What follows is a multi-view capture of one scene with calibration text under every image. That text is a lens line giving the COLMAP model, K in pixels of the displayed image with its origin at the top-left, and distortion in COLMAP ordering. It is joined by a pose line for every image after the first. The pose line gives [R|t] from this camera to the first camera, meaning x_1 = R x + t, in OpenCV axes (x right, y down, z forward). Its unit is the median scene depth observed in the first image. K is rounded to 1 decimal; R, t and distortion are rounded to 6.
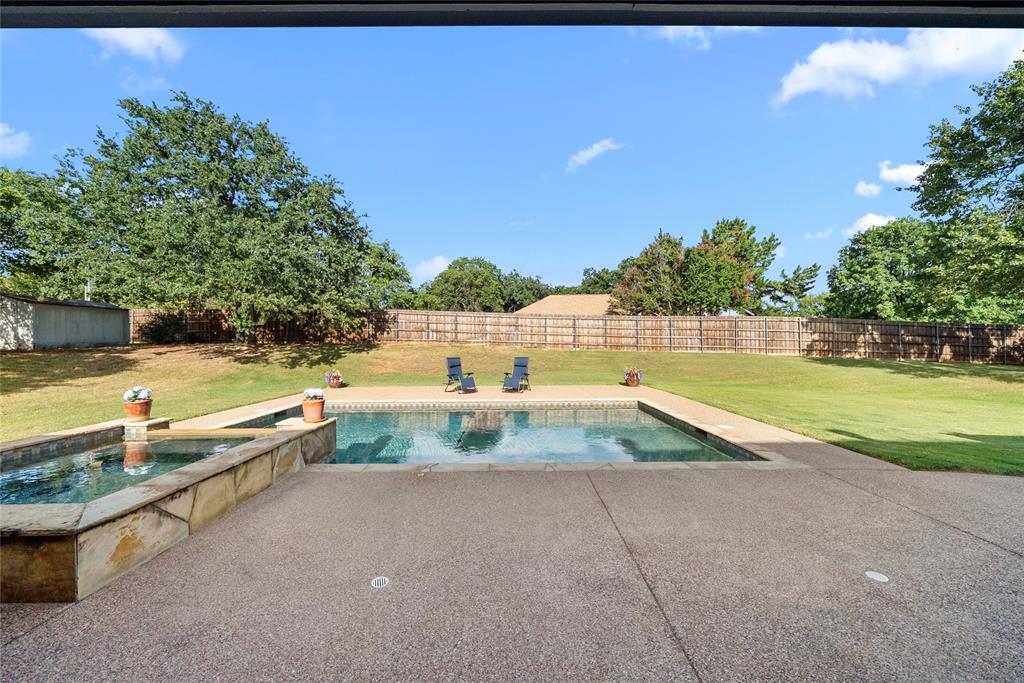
lens RADIAL K [[359.6, 0, 515.8], [0, 359.6, 338.9], [0, 0, 1]] dist [-0.002626, -0.000008]
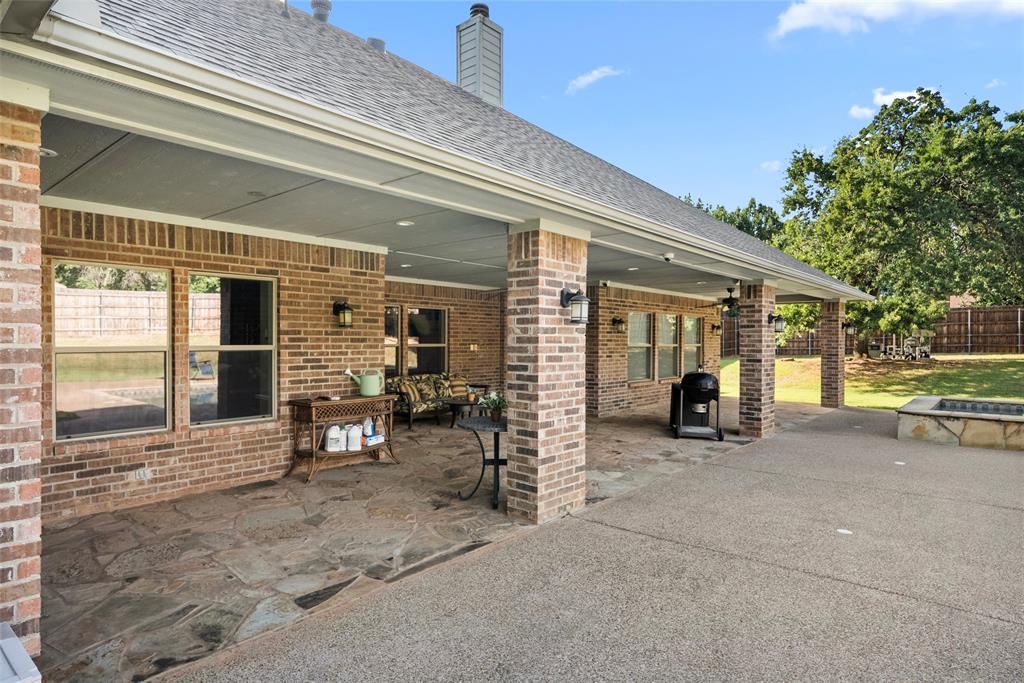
lens RADIAL K [[579.2, 0, 513.7], [0, 579.2, 342.0], [0, 0, 1]] dist [0.005778, -0.000409]
pose [[-0.654881, 0.003594, -0.755723, 0.340585], [0.004028, 0.999991, 0.001266, 0.003411], [0.755721, -0.002215, -0.654890, 0.153814]]
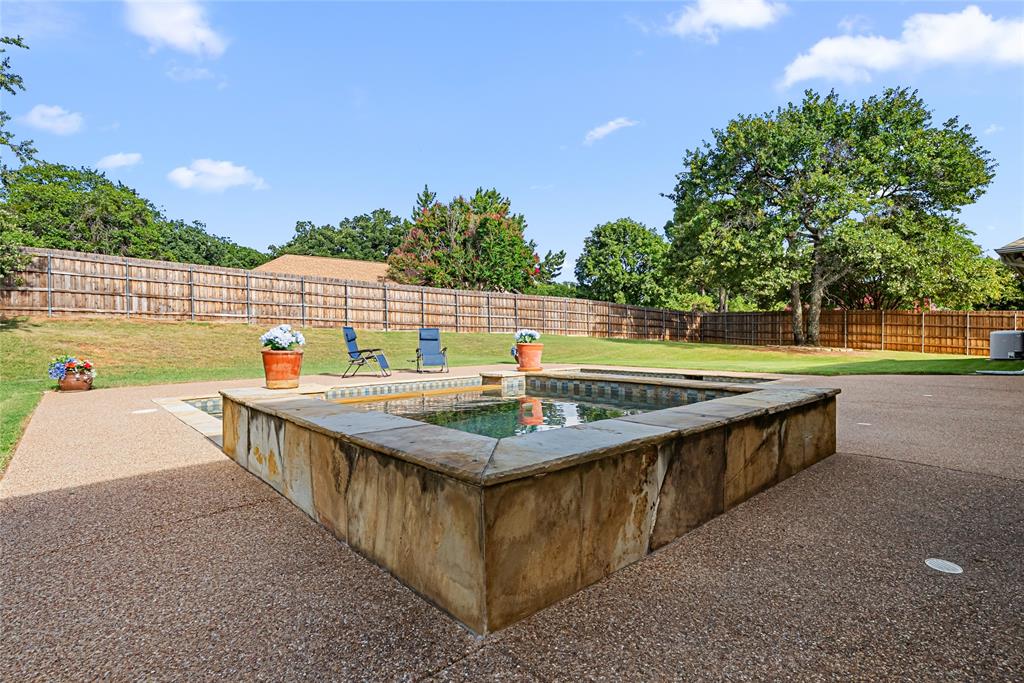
lens RADIAL K [[501.4, 0, 522.4], [0, 501.4, 342.3], [0, 0, 1]] dist [0.000155, 0.000012]
pose [[0.743014, -0.011946, 0.669170, -0.315135], [-0.000184, 0.999837, 0.018053, 0.035575], [-0.669276, -0.013537, 0.742890, 0.049180]]
